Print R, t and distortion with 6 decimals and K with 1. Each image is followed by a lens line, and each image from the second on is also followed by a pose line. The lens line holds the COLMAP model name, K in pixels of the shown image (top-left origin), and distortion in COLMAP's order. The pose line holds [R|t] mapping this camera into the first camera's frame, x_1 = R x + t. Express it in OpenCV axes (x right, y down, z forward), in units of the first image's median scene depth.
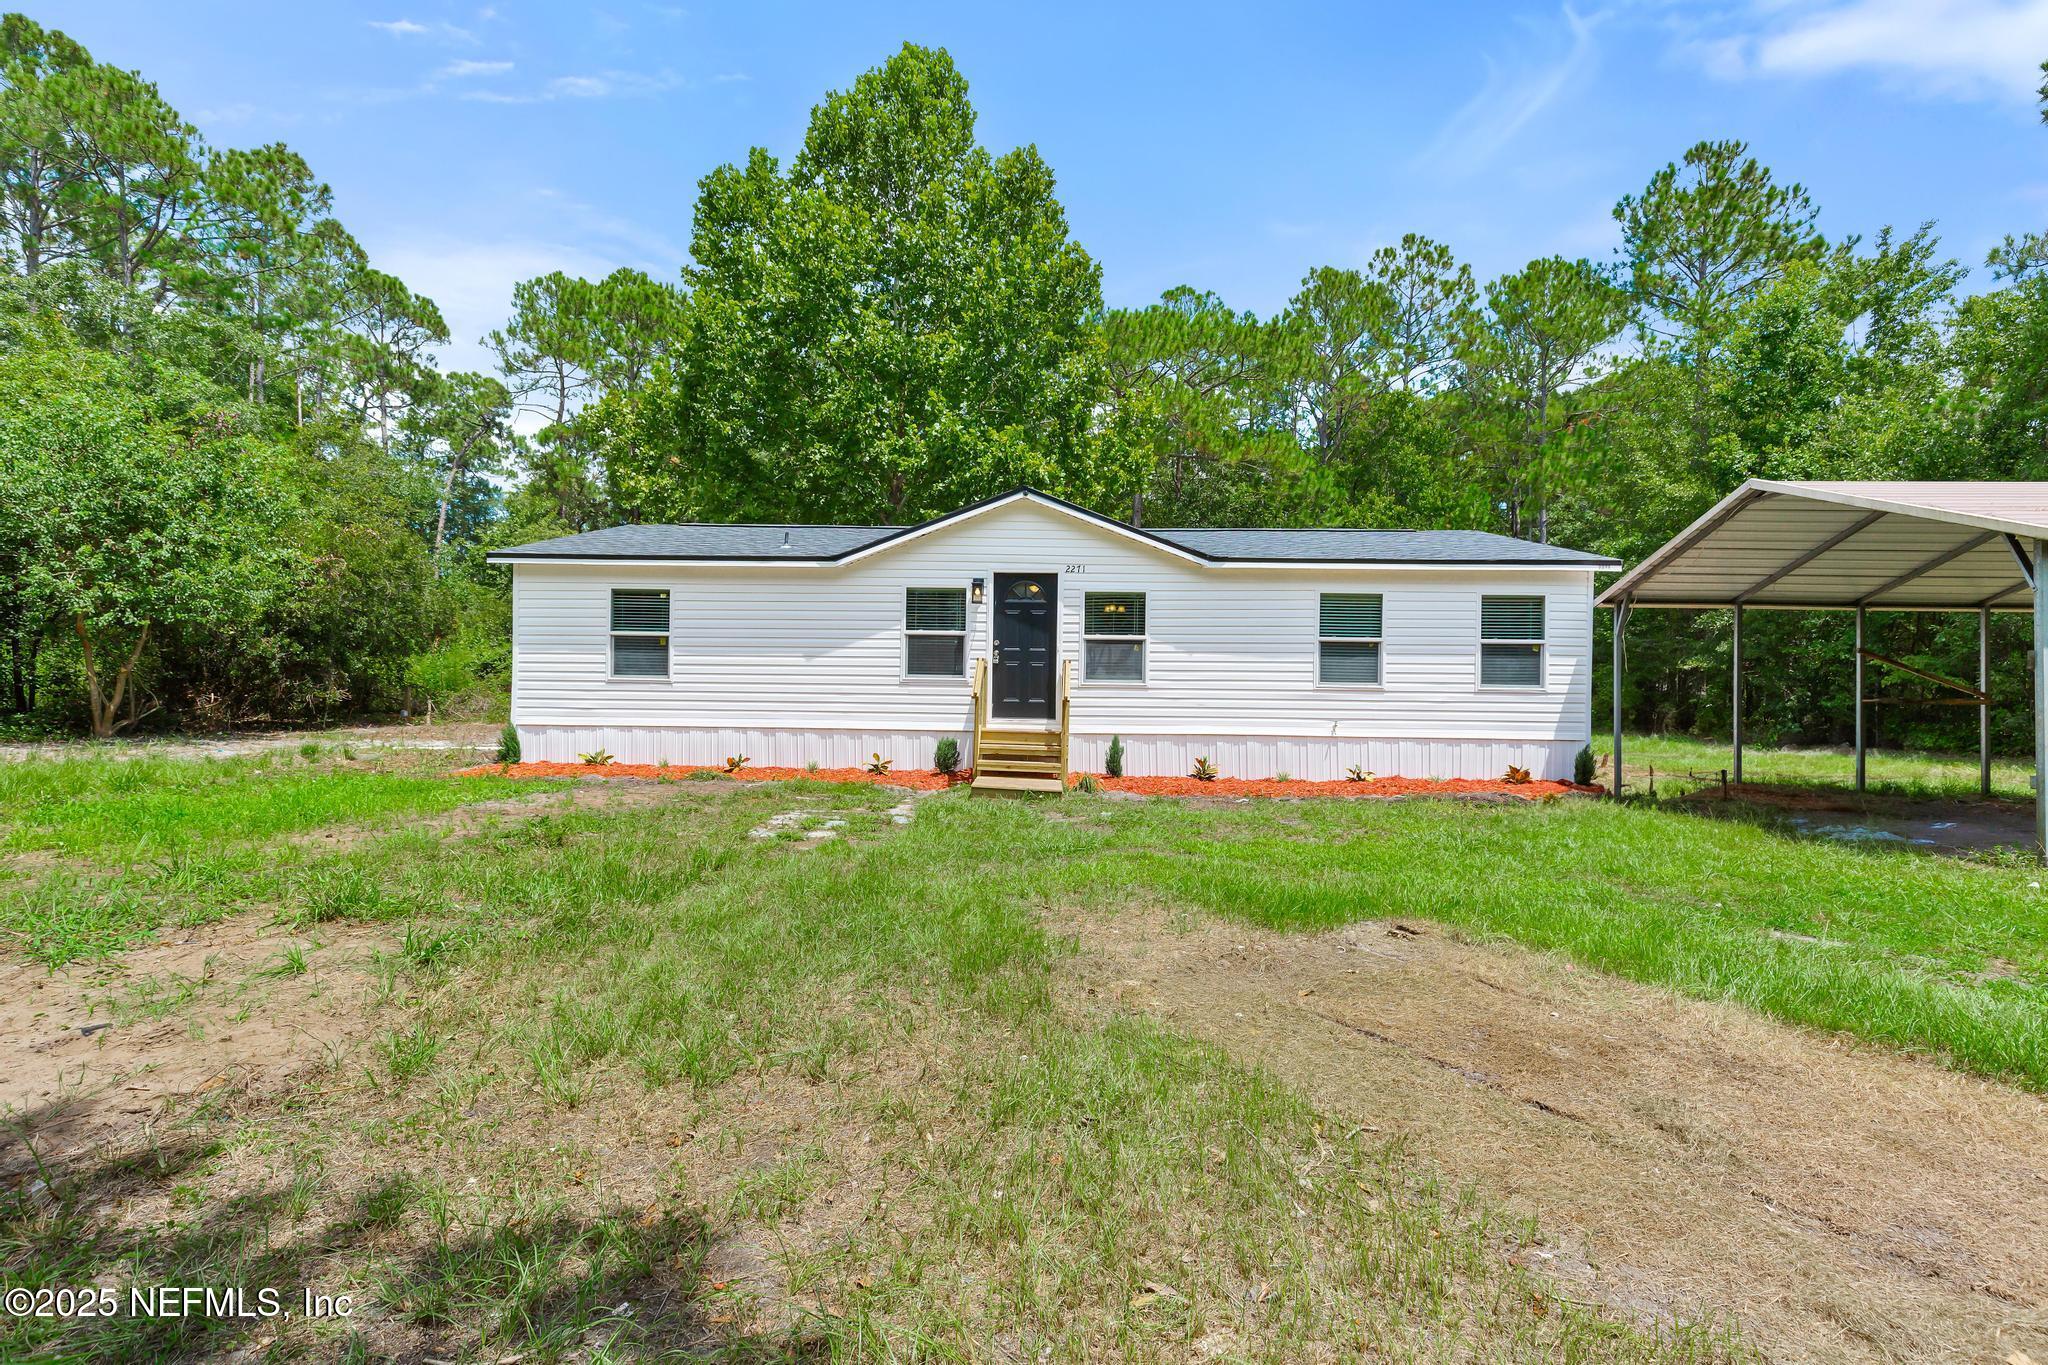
lens RADIAL K [[946.9, 0, 1024.0], [0, 946.9, 682.5], [0, 0, 1]] dist [0.002117, -0.000158]
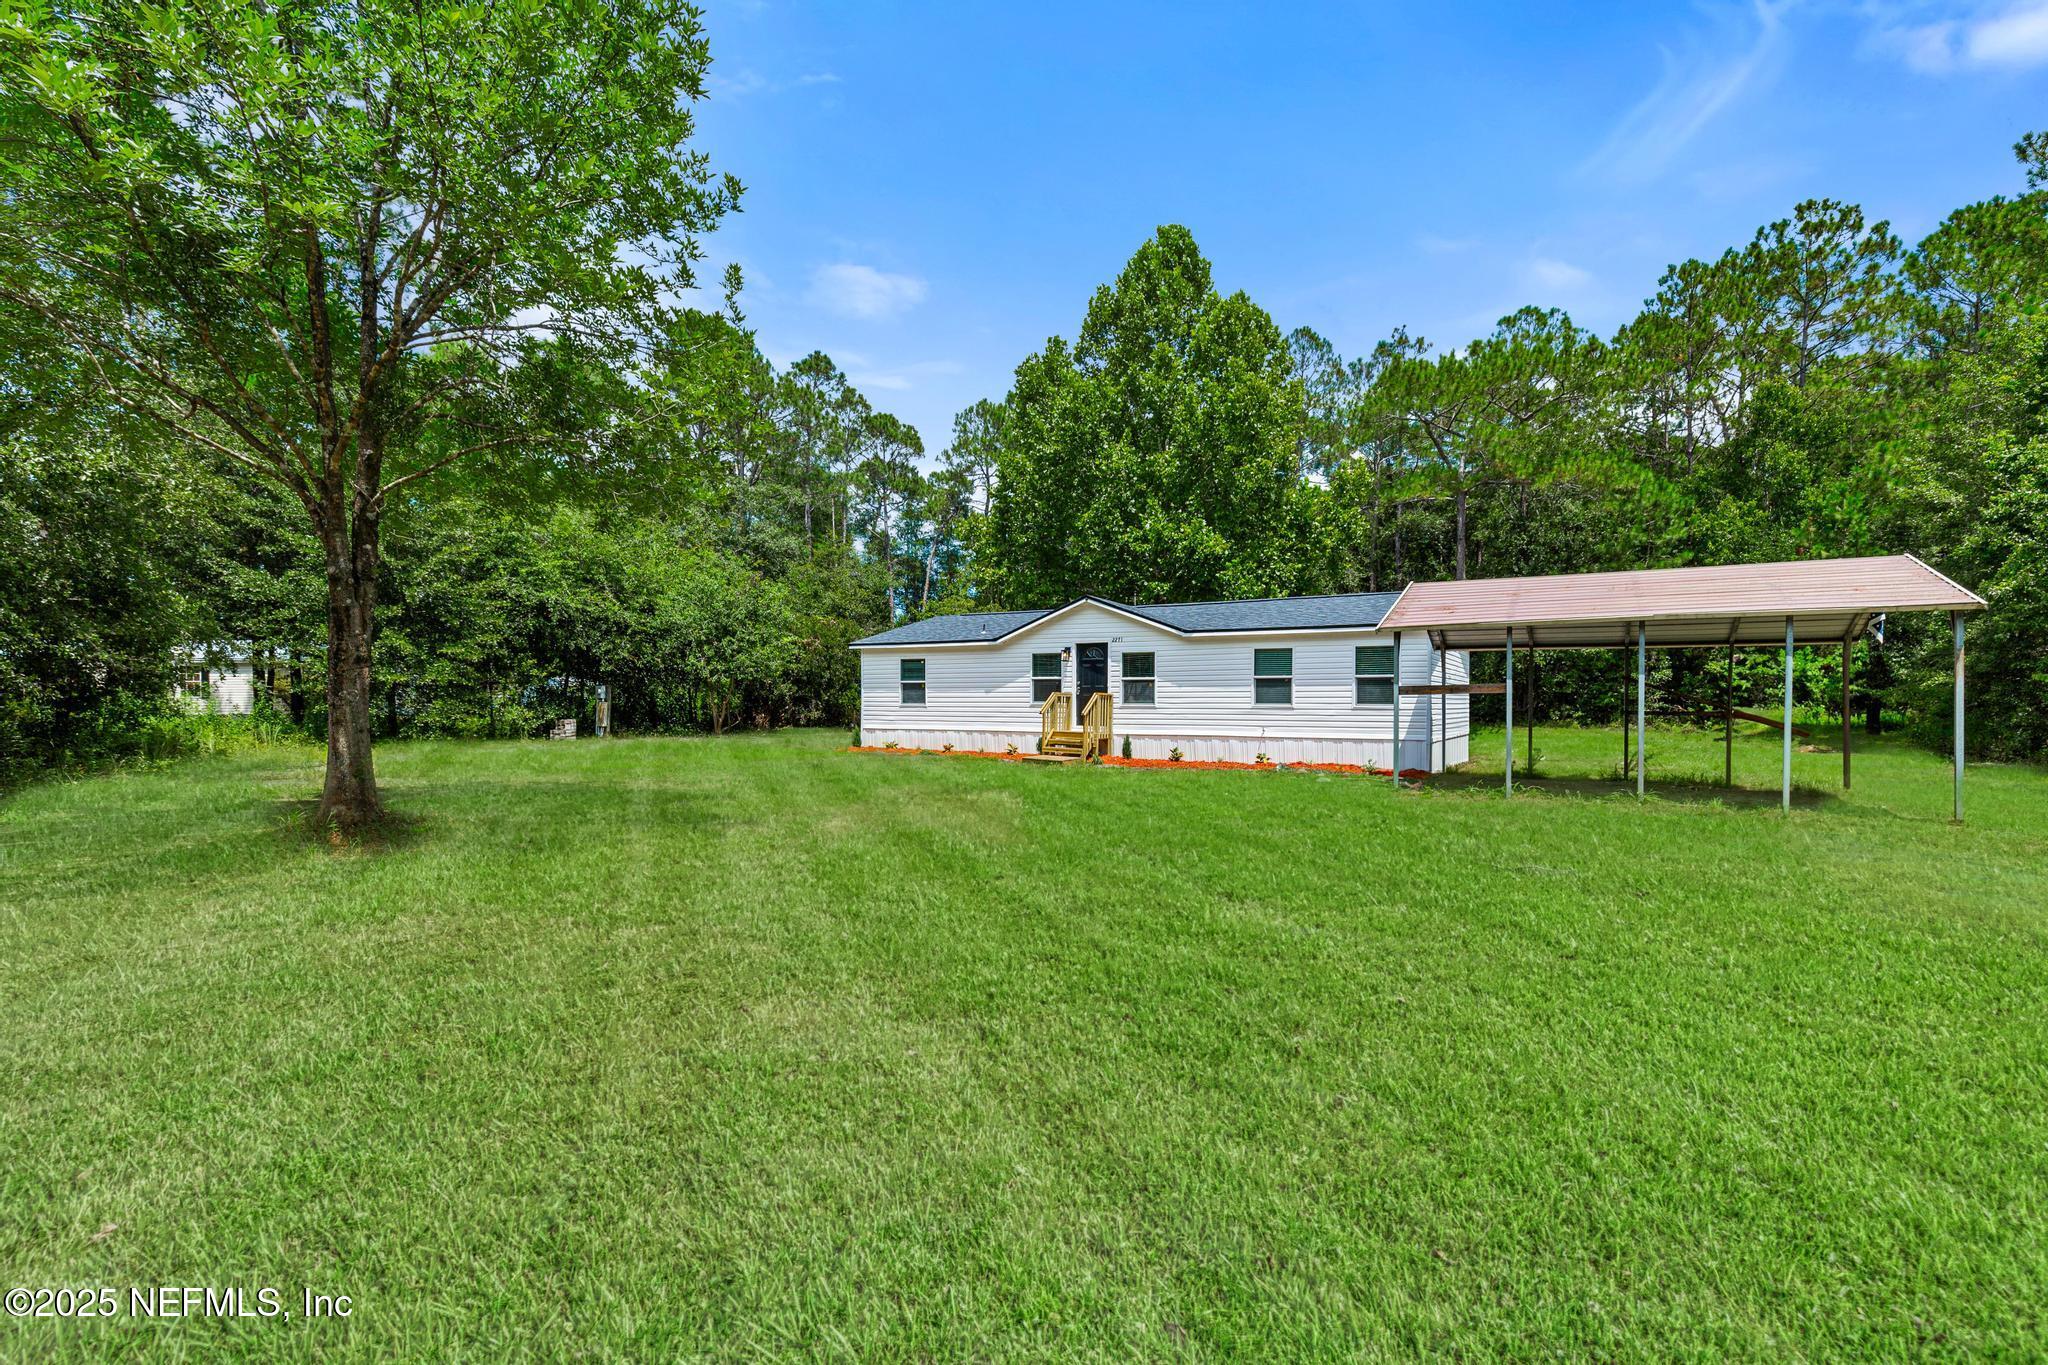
lens RADIAL K [[940.8, 0, 1025.5], [0, 940.8, 717.4], [0, 0, 1]] dist [-0.002589, 0.000341]
pose [[0.883949, -0.001900, -0.467580, 0.704284], [0.008962, 0.999877, 0.012881, -0.000756], [0.467498, -0.015576, 0.883857, -0.602018]]
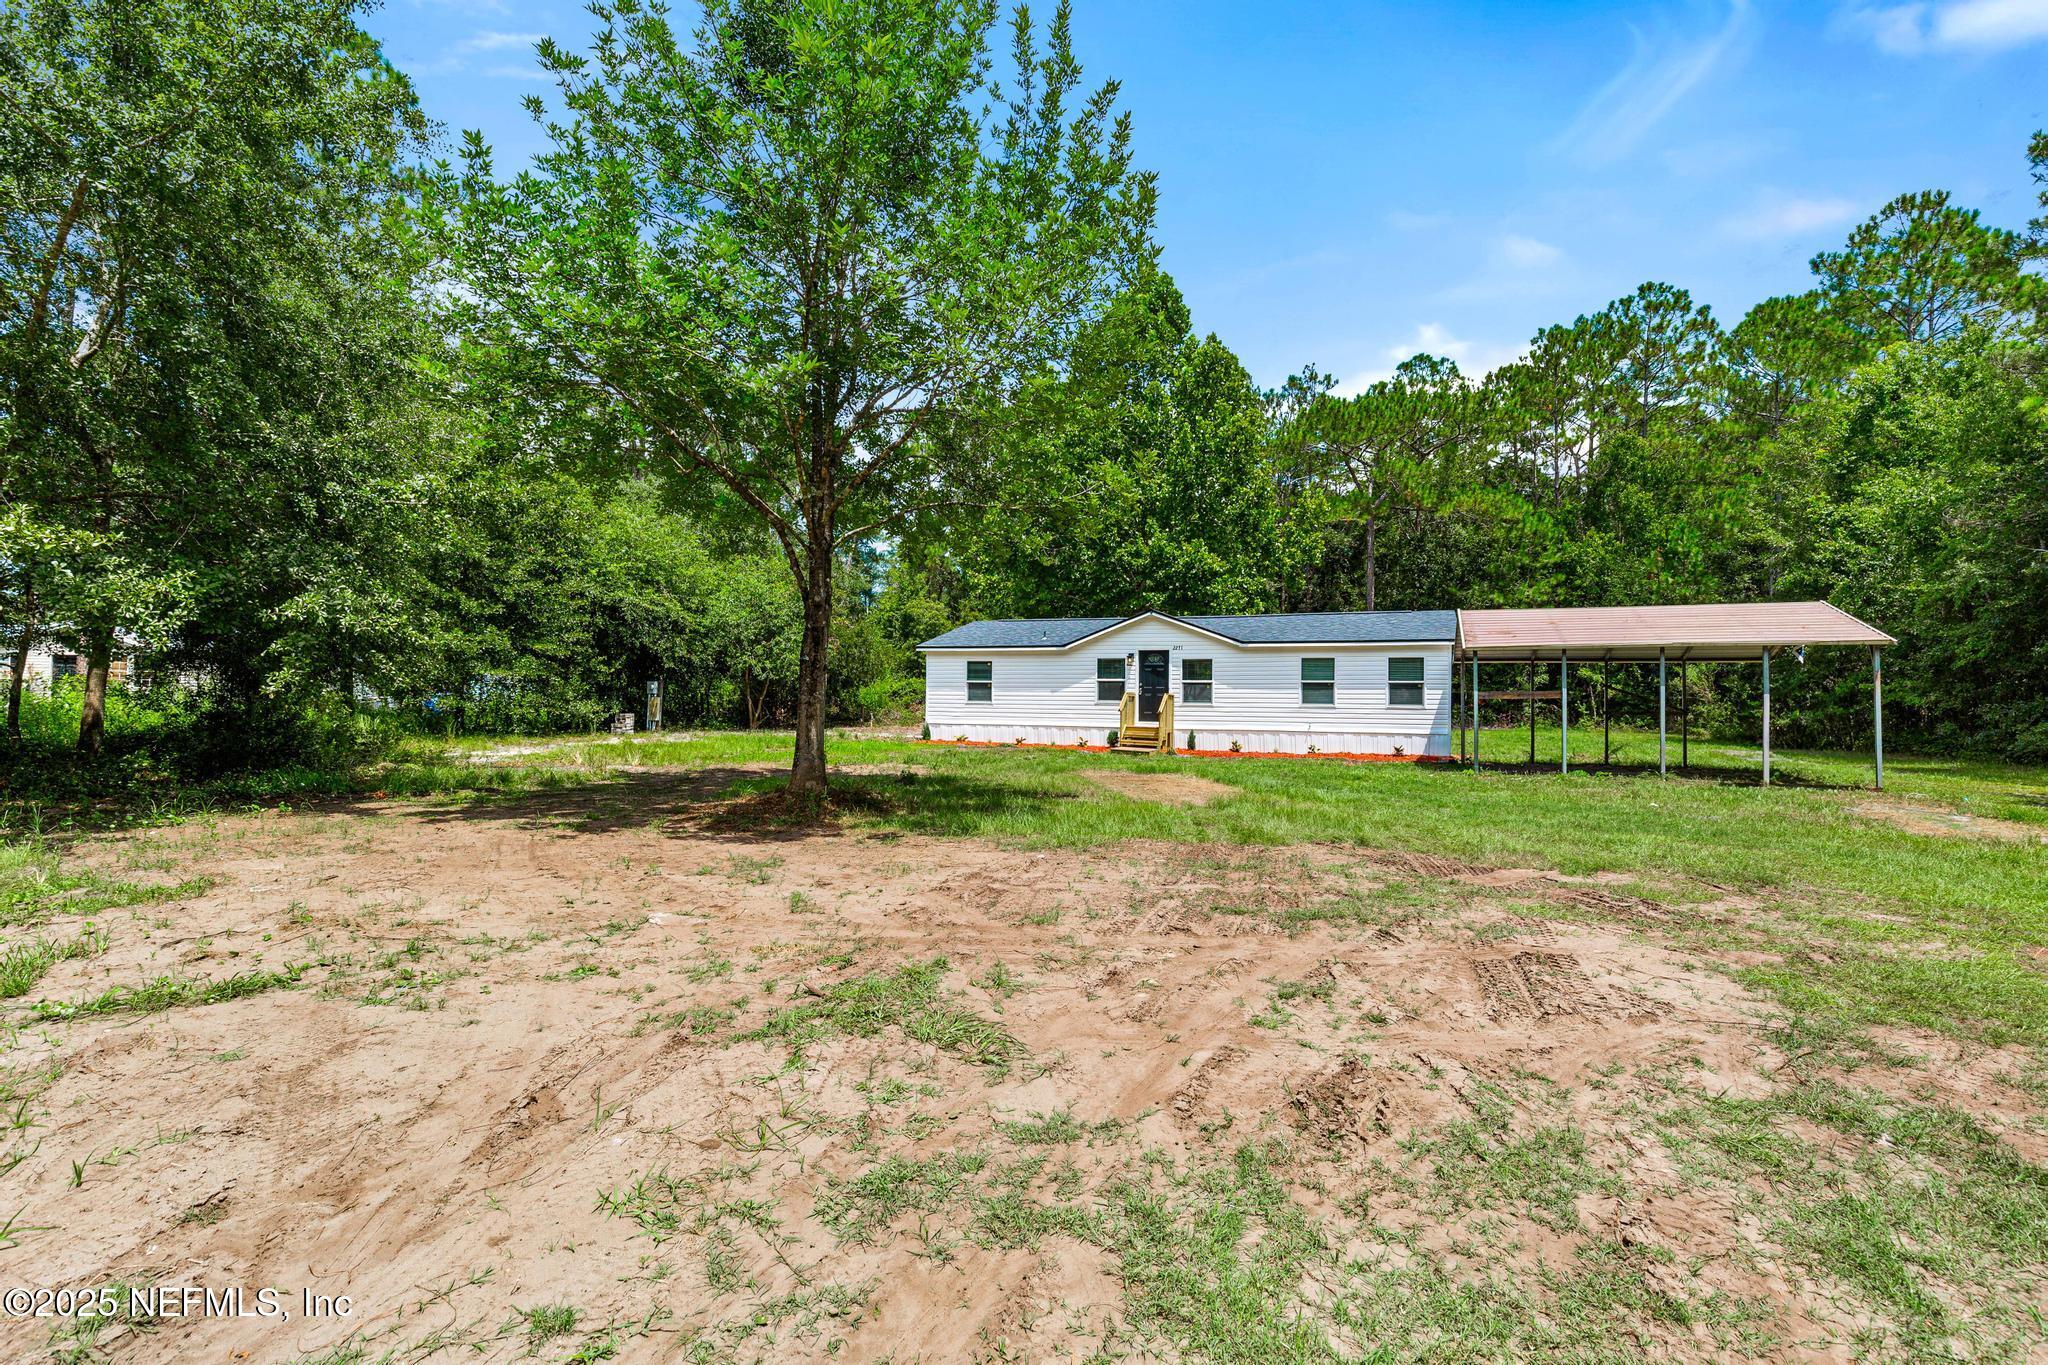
lens RADIAL K [[946.9, 0, 1024.0], [0, 946.9, 682.5], [0, 0, 1]] dist [0.002117, -0.000158]
pose [[0.942231, -0.008406, -0.334858, 0.417460], [0.002172, 0.999817, -0.018985, -0.007793], [0.334957, 0.017161, 0.942077, -1.007931]]
